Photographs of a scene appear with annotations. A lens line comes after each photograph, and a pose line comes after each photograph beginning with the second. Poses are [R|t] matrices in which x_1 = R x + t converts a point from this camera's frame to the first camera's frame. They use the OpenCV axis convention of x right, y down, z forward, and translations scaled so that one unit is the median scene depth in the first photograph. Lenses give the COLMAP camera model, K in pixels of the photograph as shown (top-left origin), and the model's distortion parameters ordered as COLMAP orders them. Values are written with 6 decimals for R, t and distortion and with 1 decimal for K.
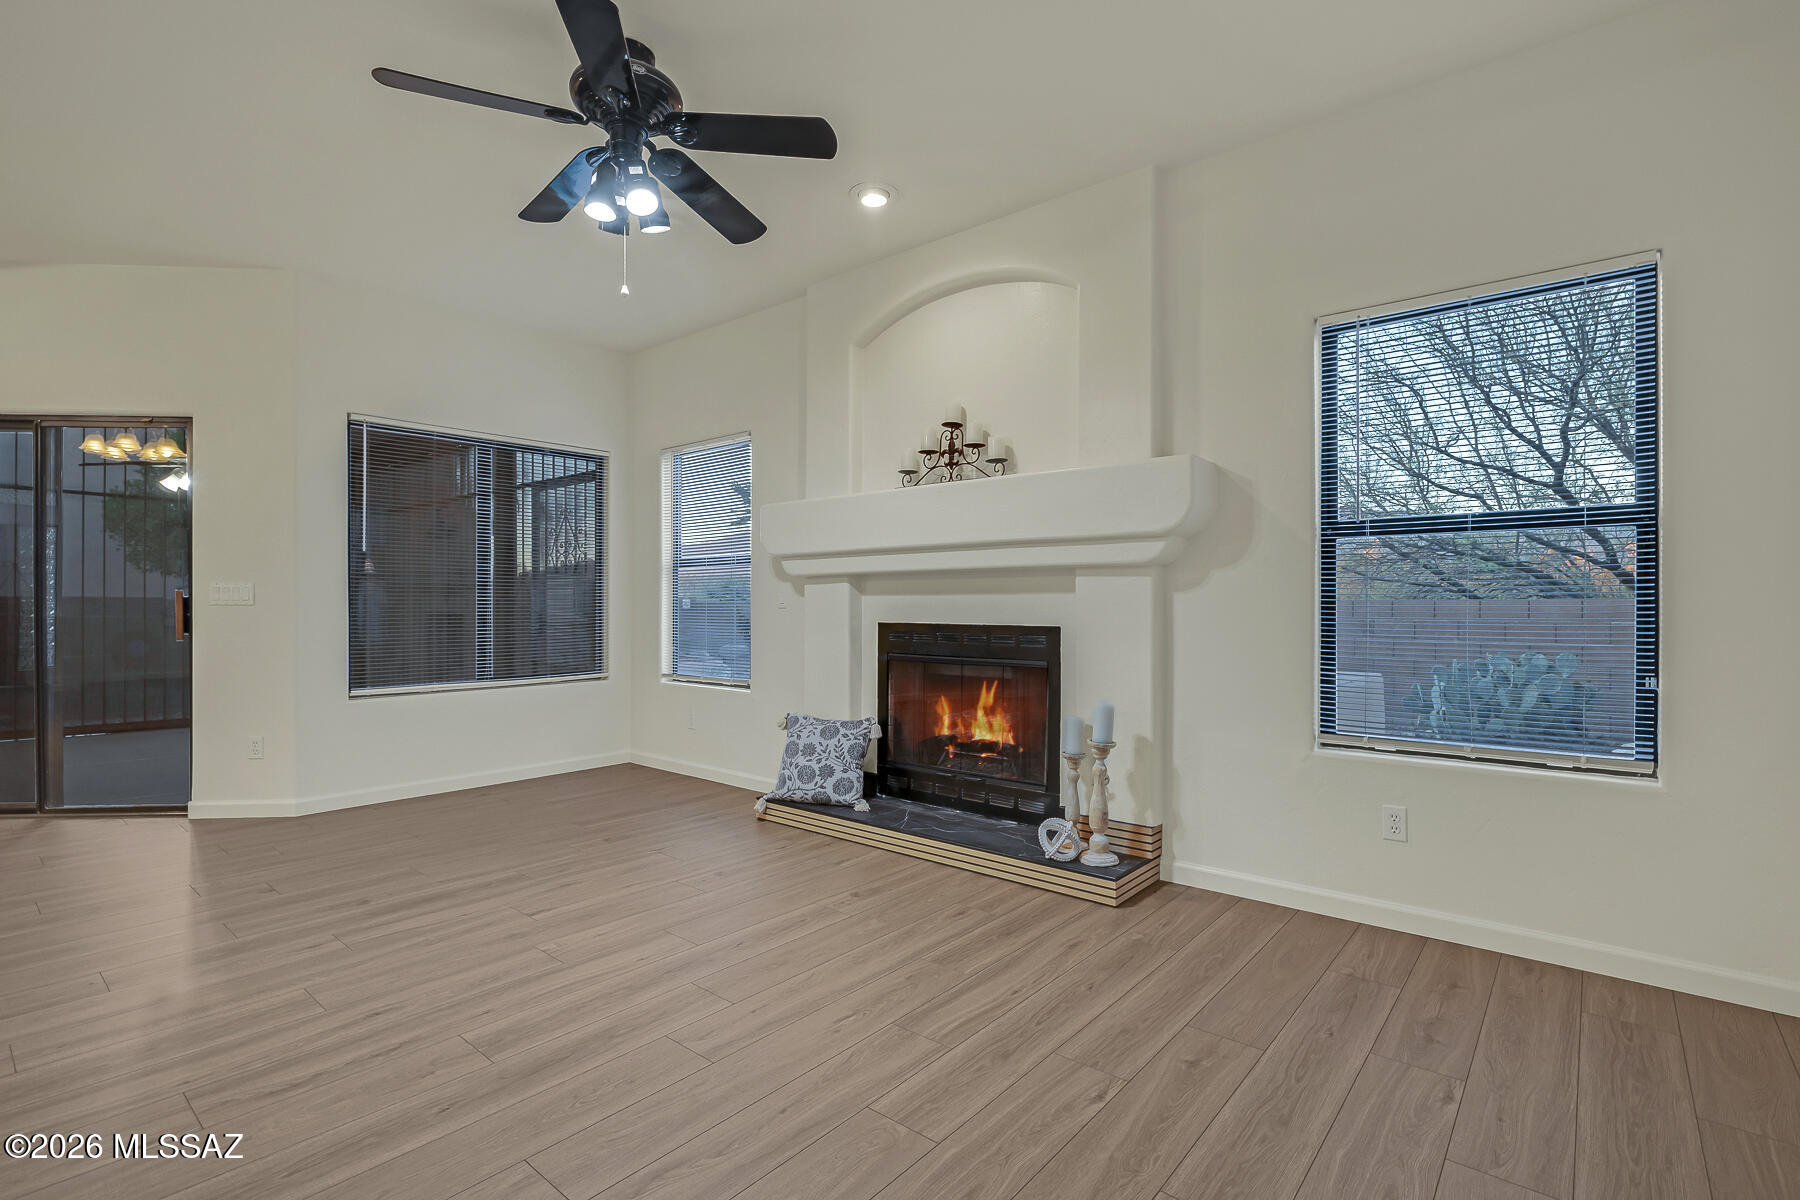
lens RADIAL K [[842.3, 0, 899.0], [0, 842.3, 607.6], [0, 0, 1]] dist [-0.004657, -0.000705]
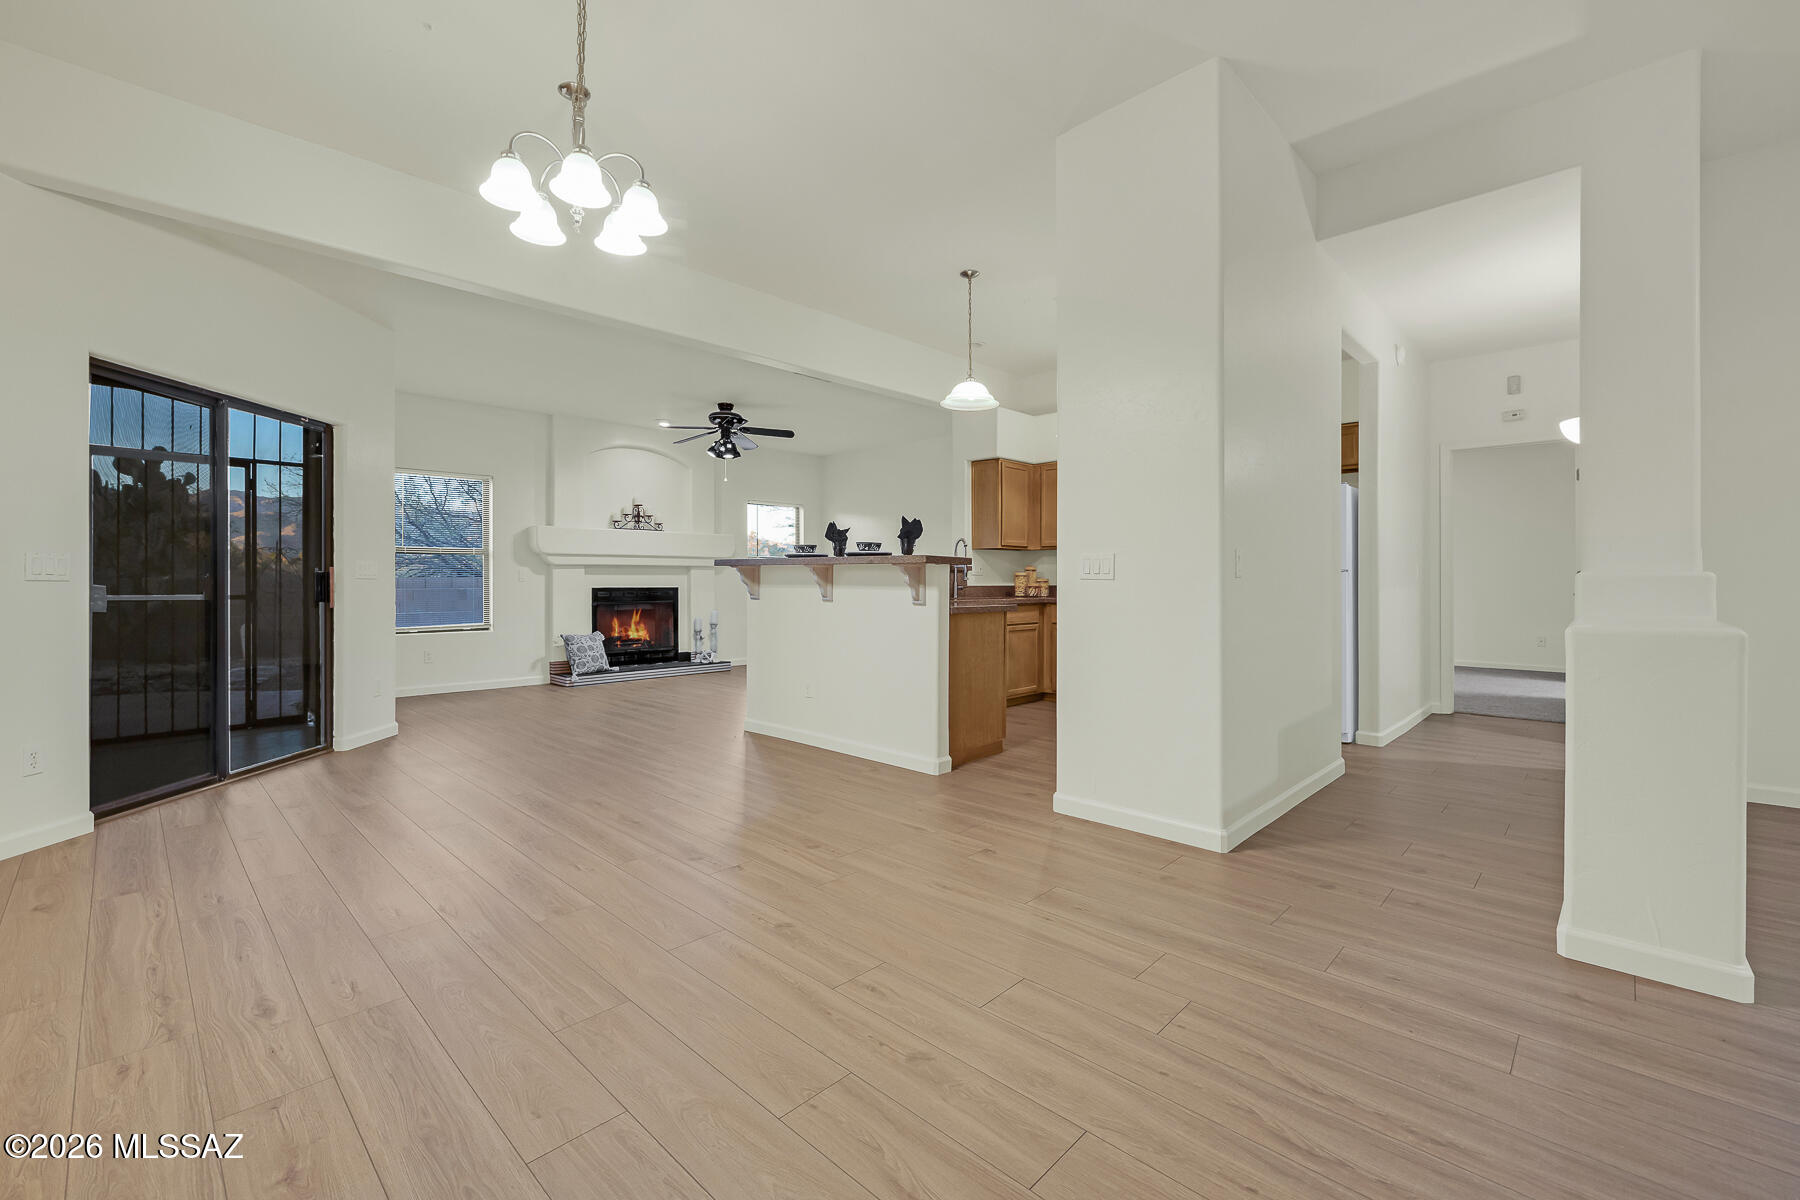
lens RADIAL K [[762.8, 0, 891.9], [0, 762.8, 581.6], [0, 0, 1]] dist [-0.000644, -0.000983]
pose [[0.080878, 0.003158, 0.996719, -2.342179], [0.003341, 0.999989, -0.003440, 0.014314], [-0.996718, 0.003608, 0.080866, 0.105354]]
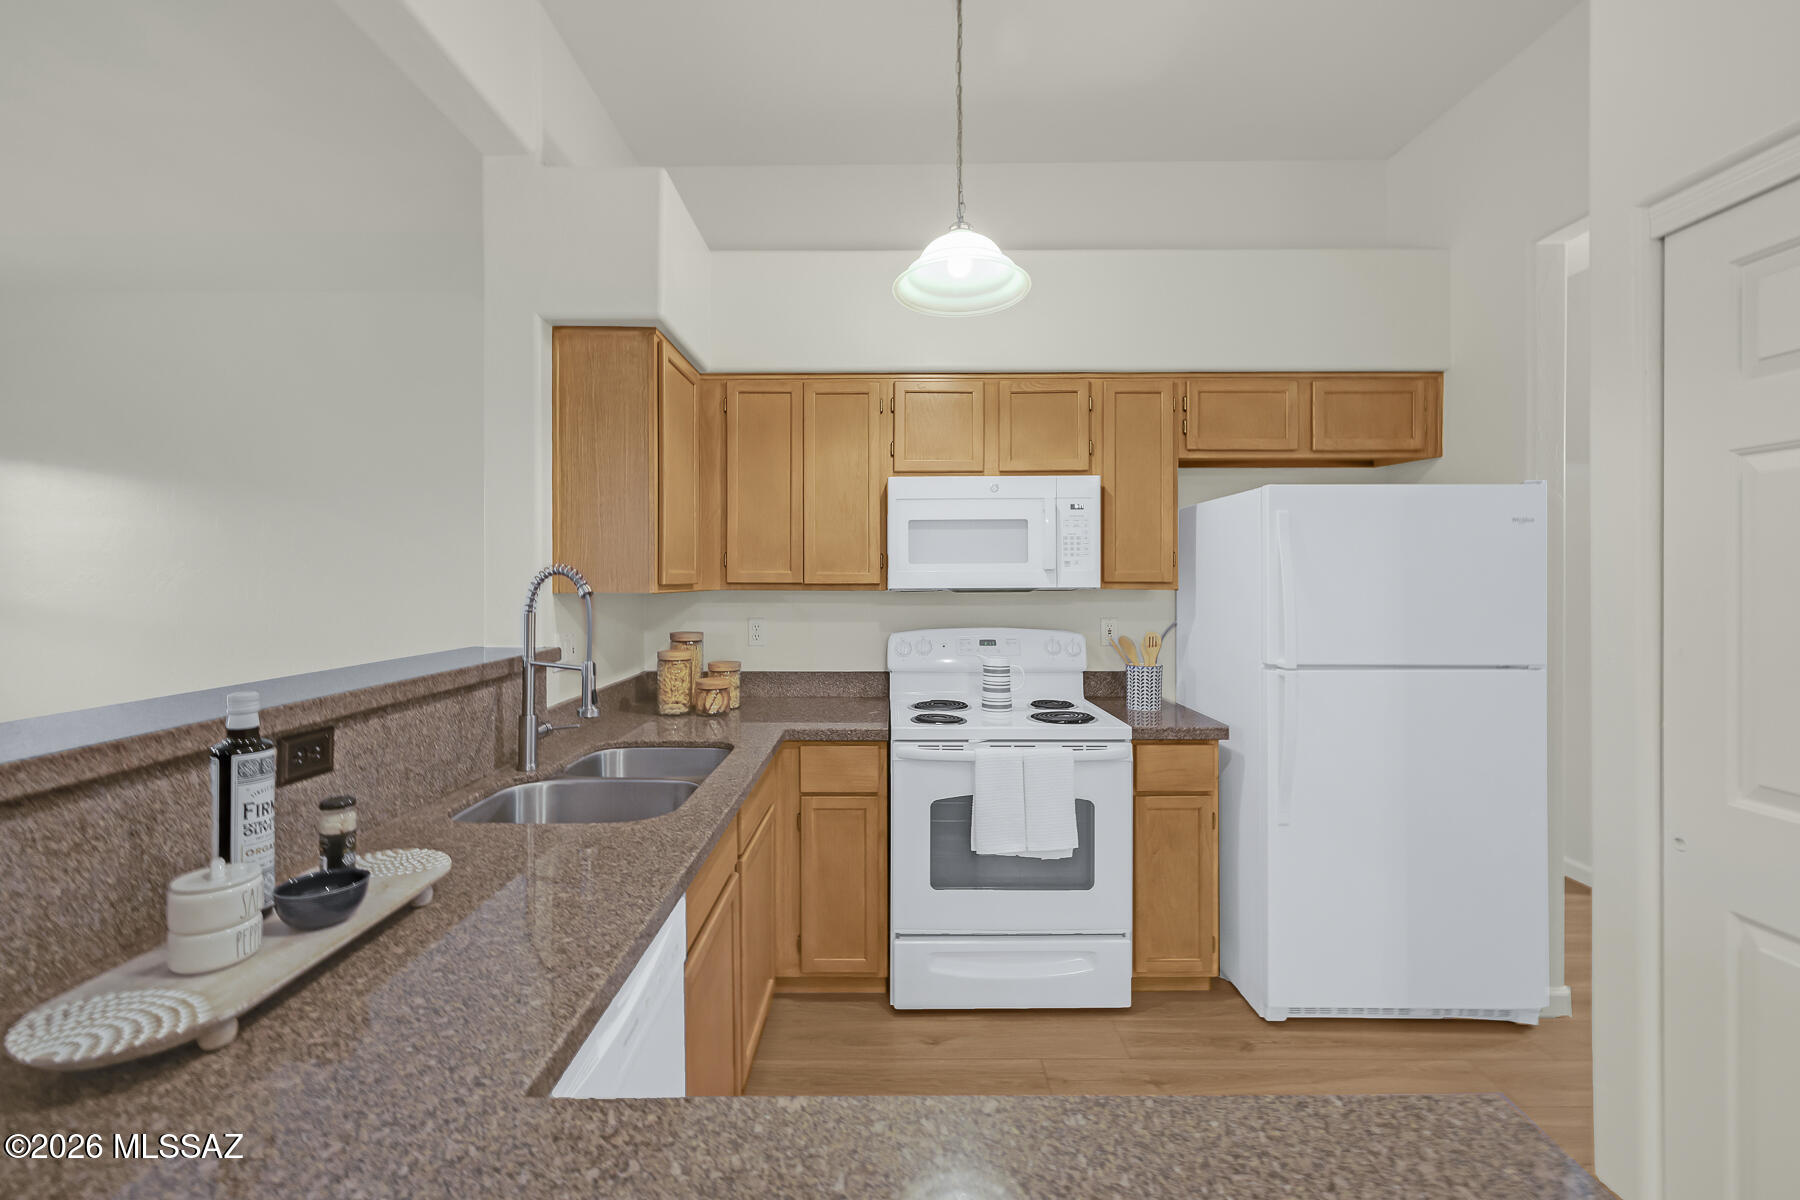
lens RADIAL K [[762.8, 0, 900.9], [0, 762.8, 583.2], [0, 0, 1]] dist [-0.000644, -0.000983]
pose [[-0.648599, -0.003062, 0.761124, -1.004845], [0.002869, 0.999975, 0.006467, -0.088835], [-0.761125, 0.006378, -0.648574, 0.267492]]
